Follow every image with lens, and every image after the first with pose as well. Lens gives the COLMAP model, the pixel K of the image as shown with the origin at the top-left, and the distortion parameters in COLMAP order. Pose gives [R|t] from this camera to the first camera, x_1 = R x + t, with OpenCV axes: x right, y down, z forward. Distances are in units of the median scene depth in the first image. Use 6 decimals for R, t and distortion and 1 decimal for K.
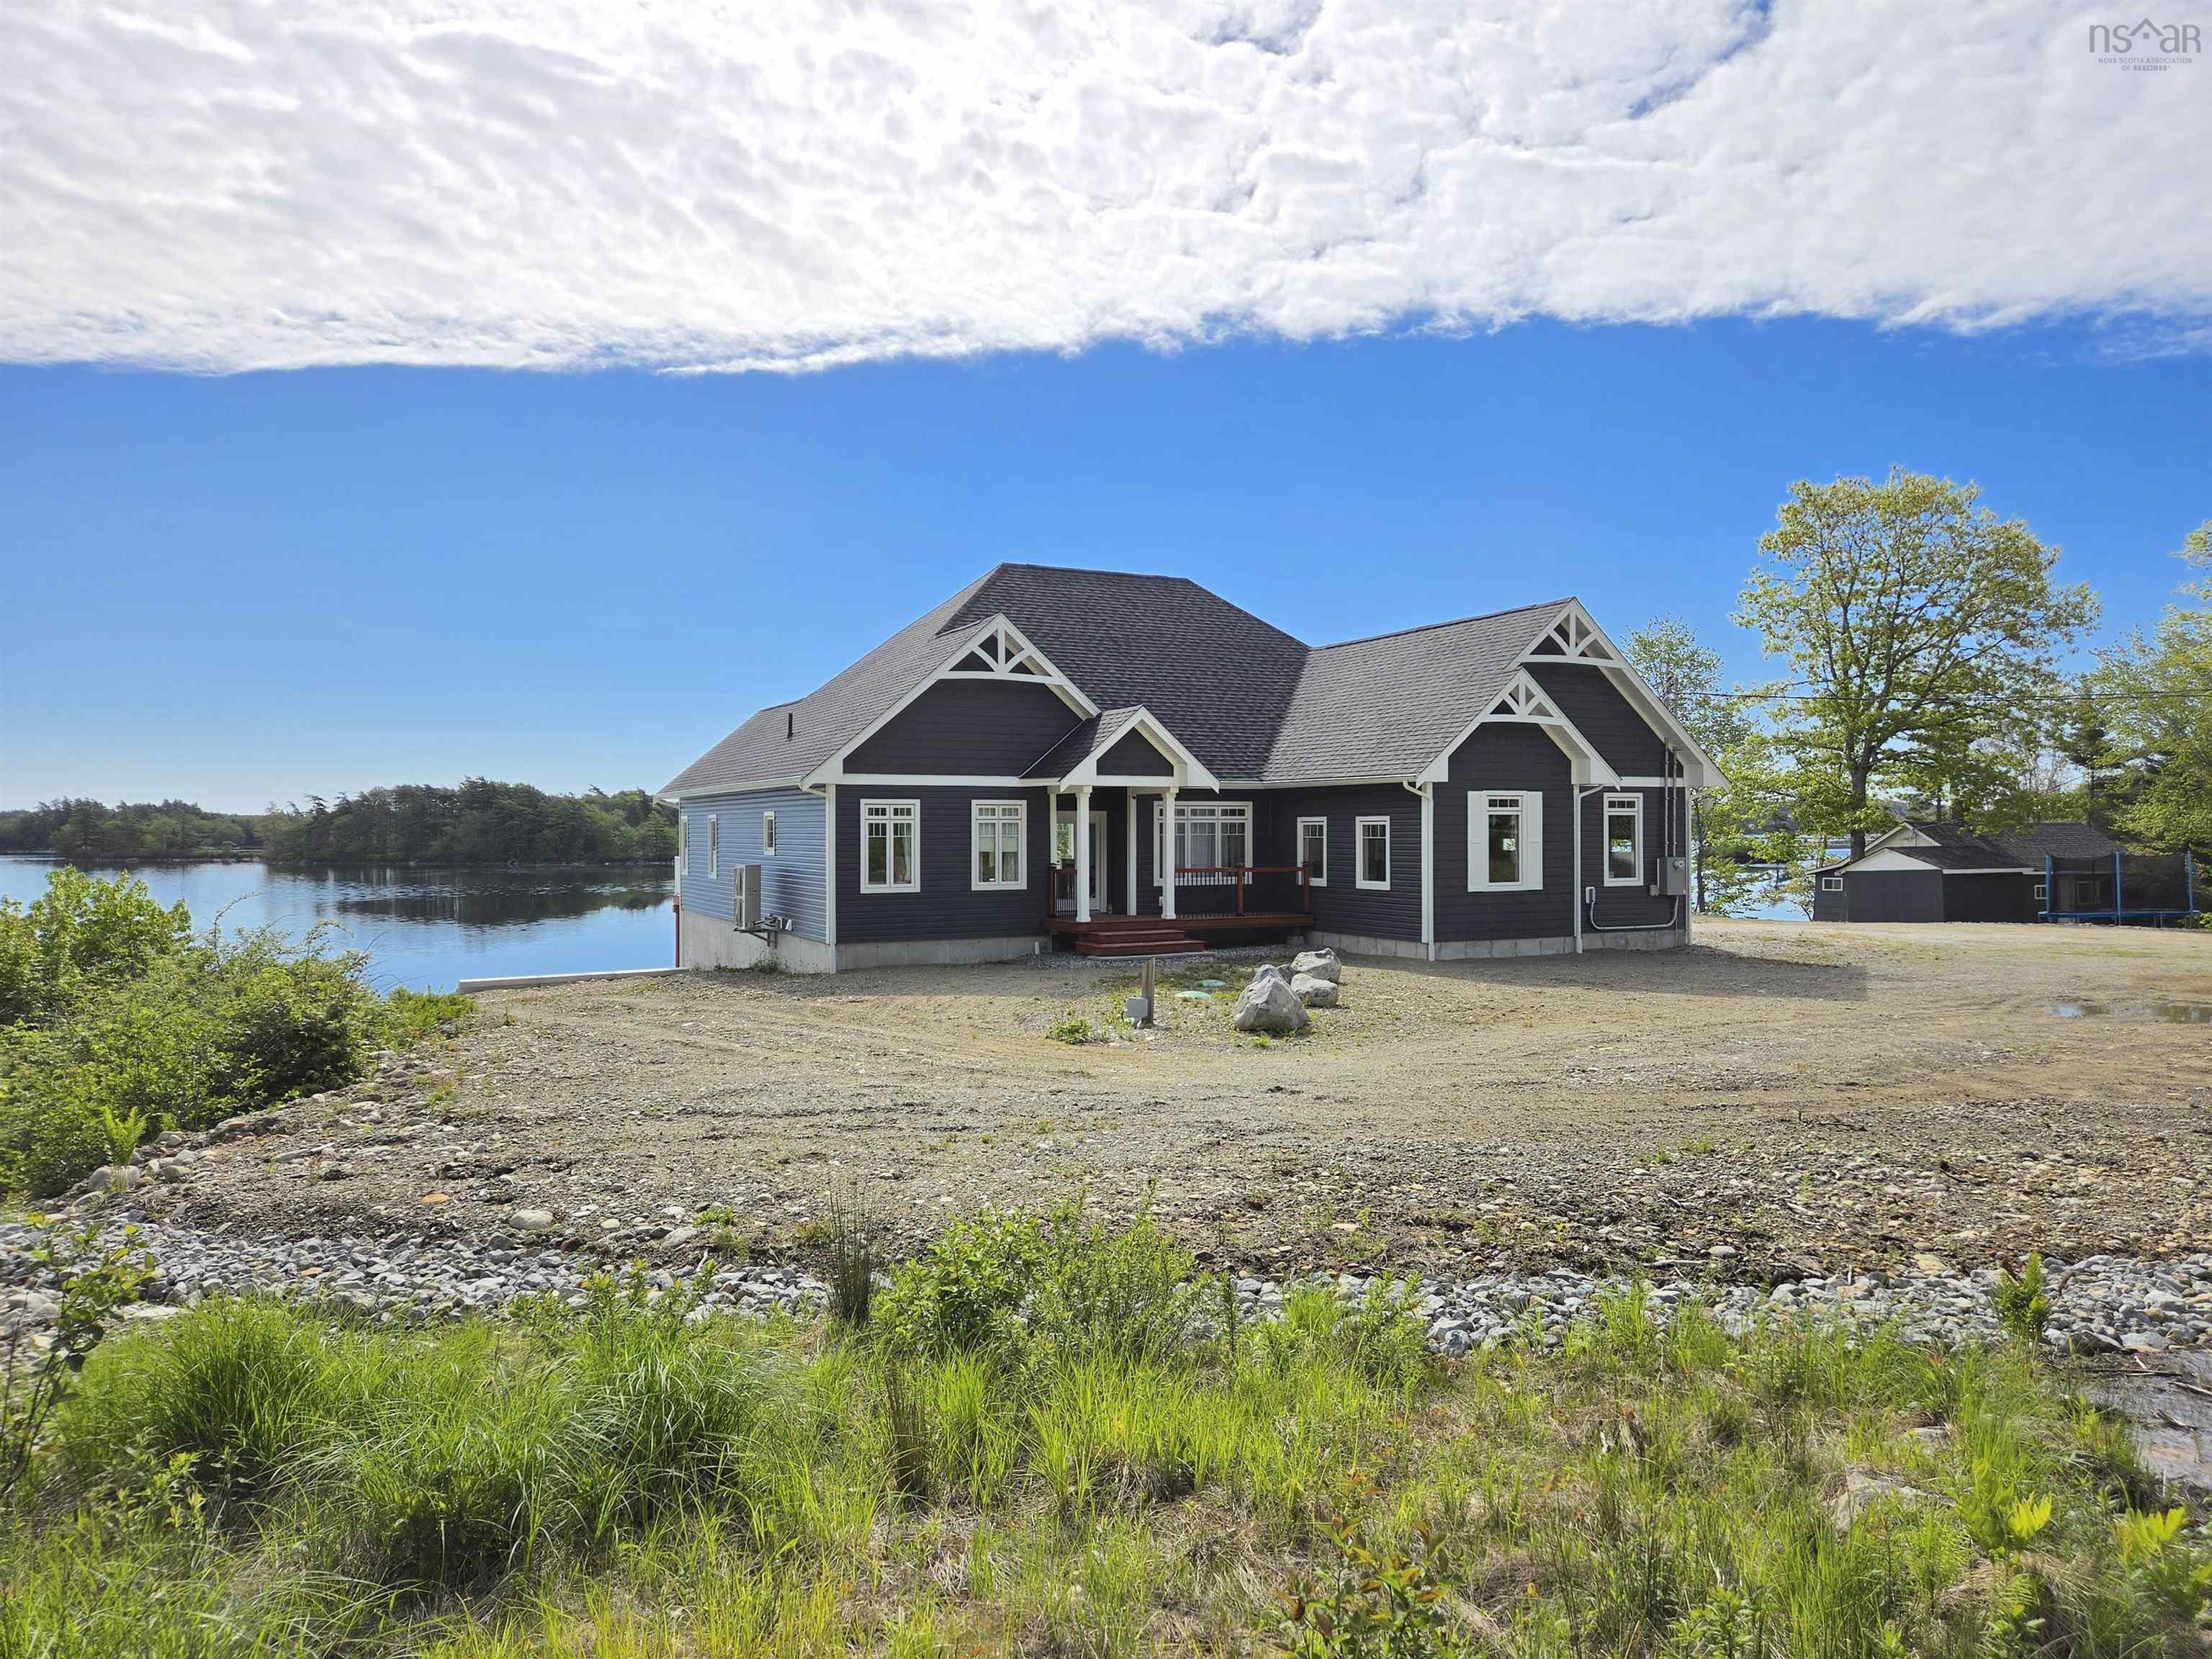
lens RADIAL K [[1462.5, 0, 1100.4], [0, 1462.5, 859.3], [0, 0, 1]] dist [0.102217, -0.110916]
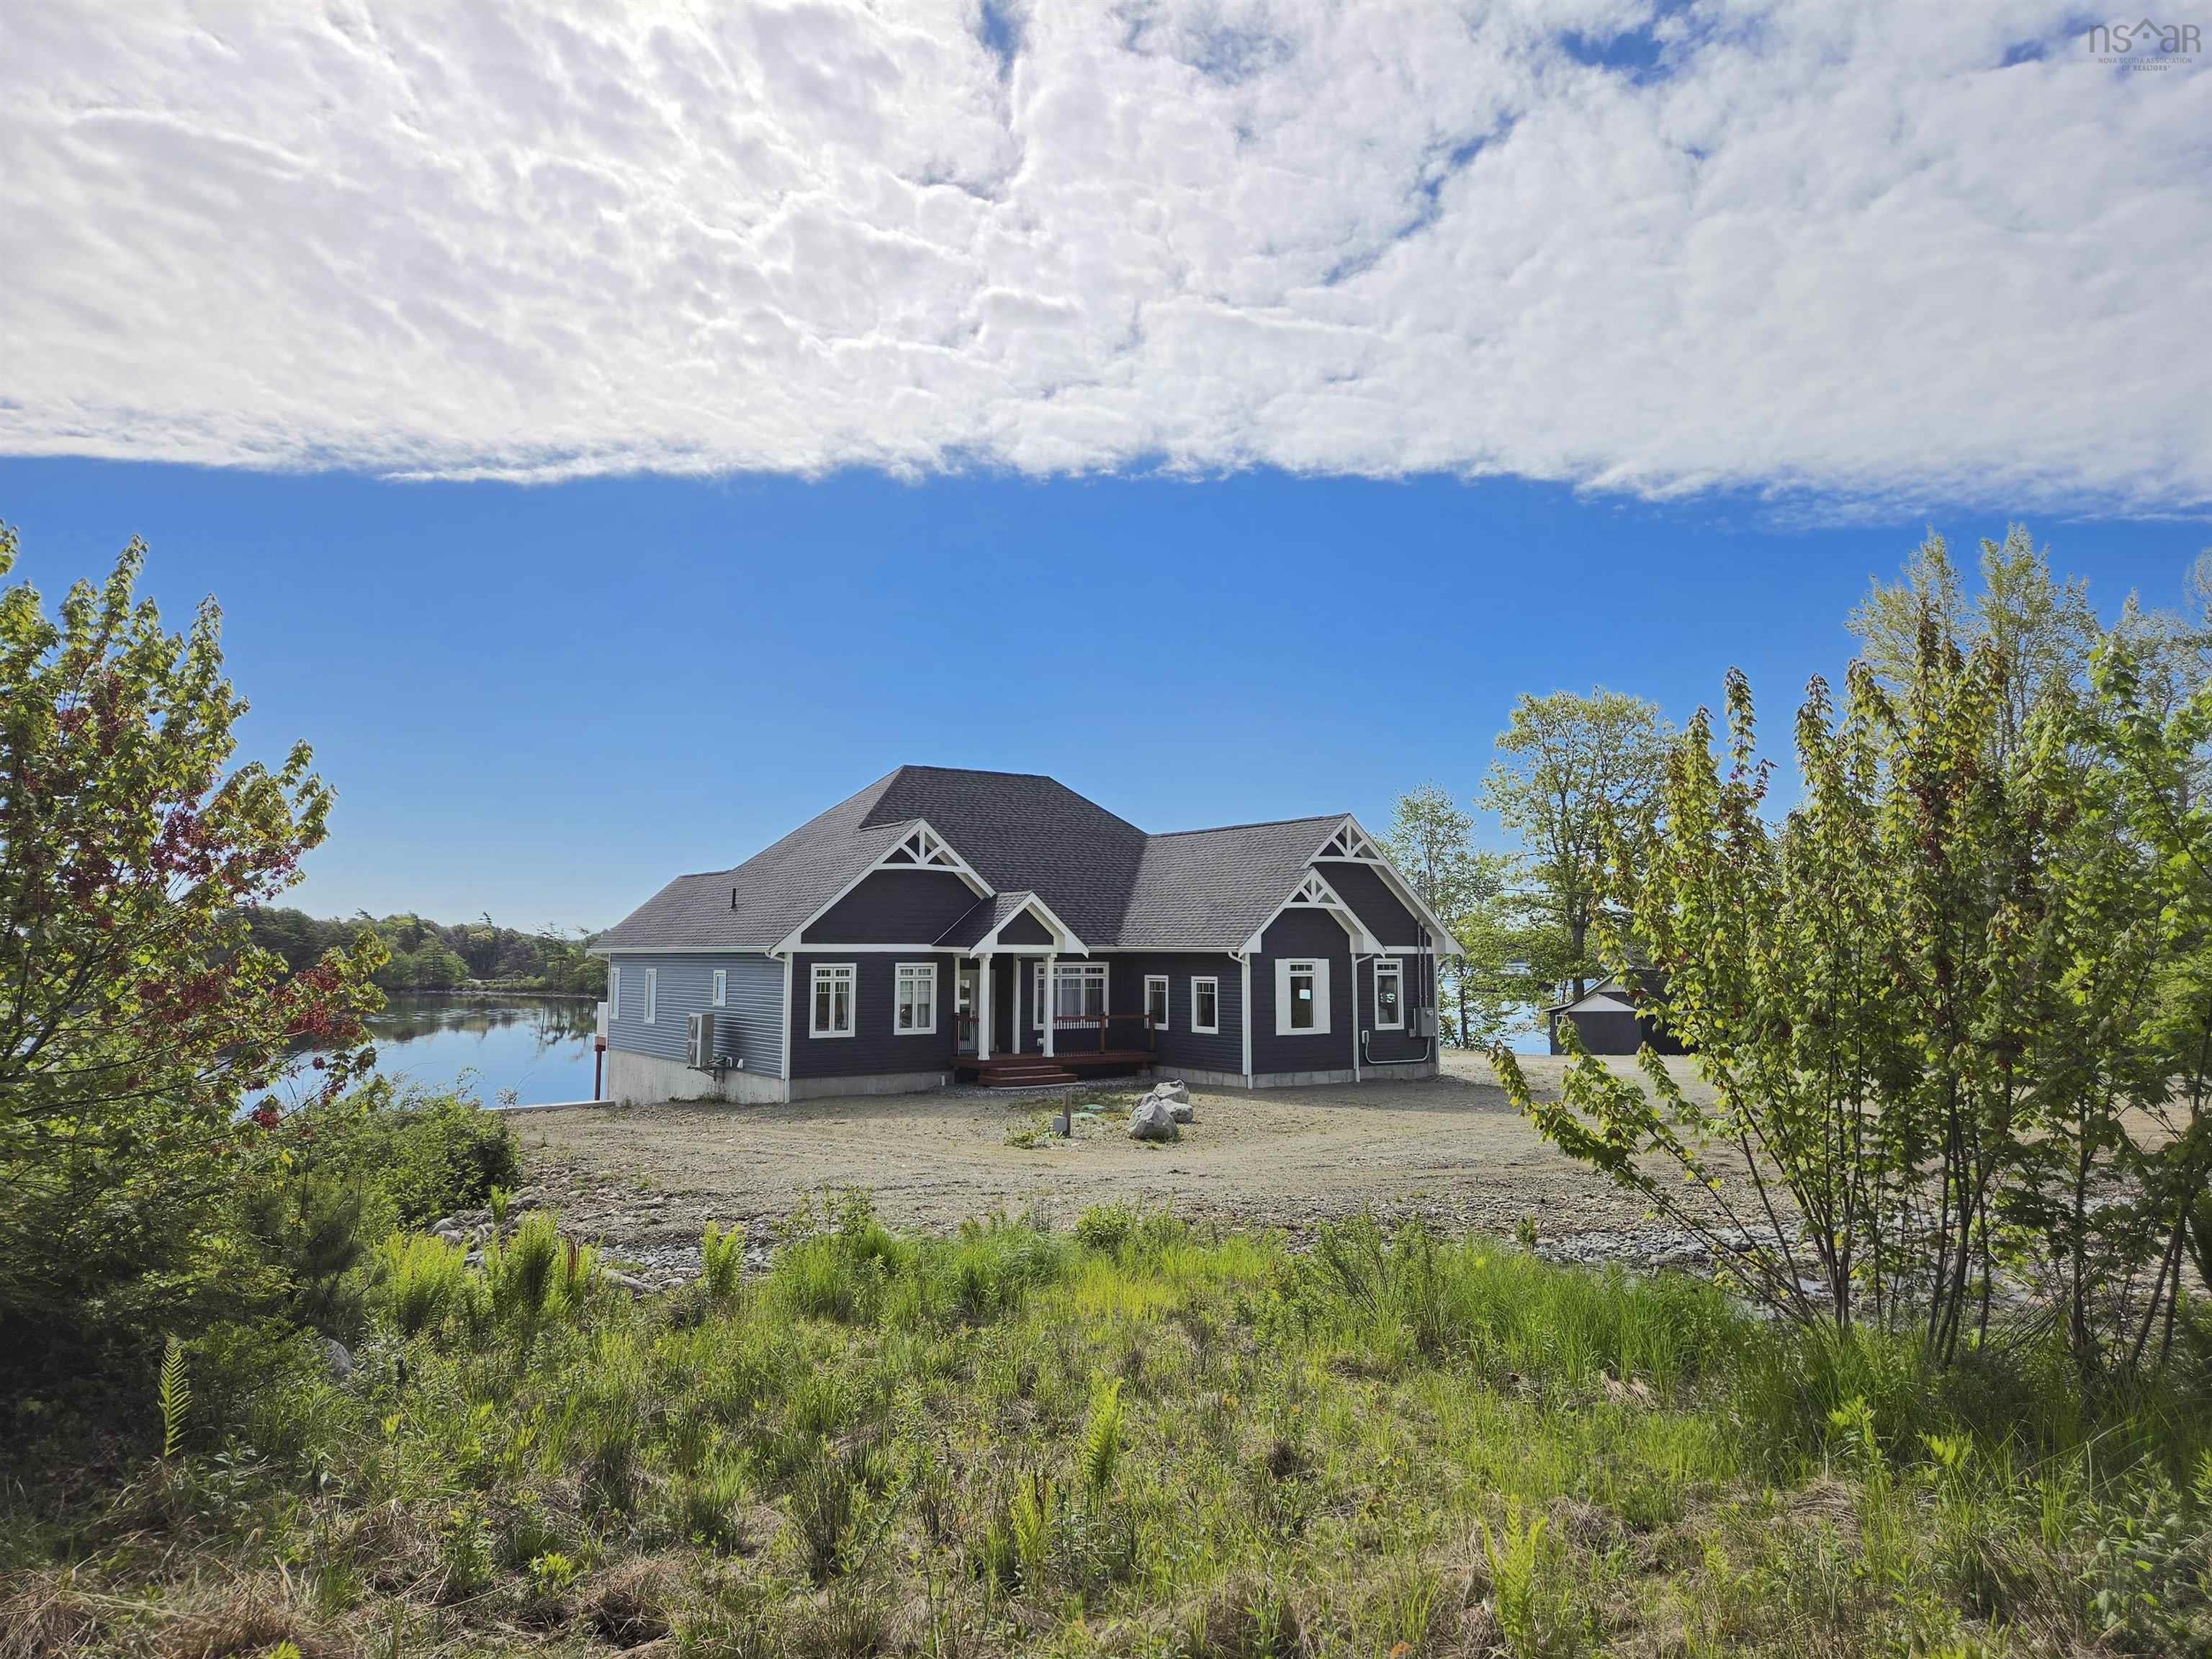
lens RADIAL K [[1462.5, 0, 1100.4], [0, 1462.5, 859.3], [0, 0, 1]] dist [0.102217, -0.110916]
pose [[0.990458, 0.014477, 0.137054, -0.085519], [-0.002689, 0.996308, -0.085810, -0.021050], [-0.137791, 0.084622, 0.986840, -0.278741]]
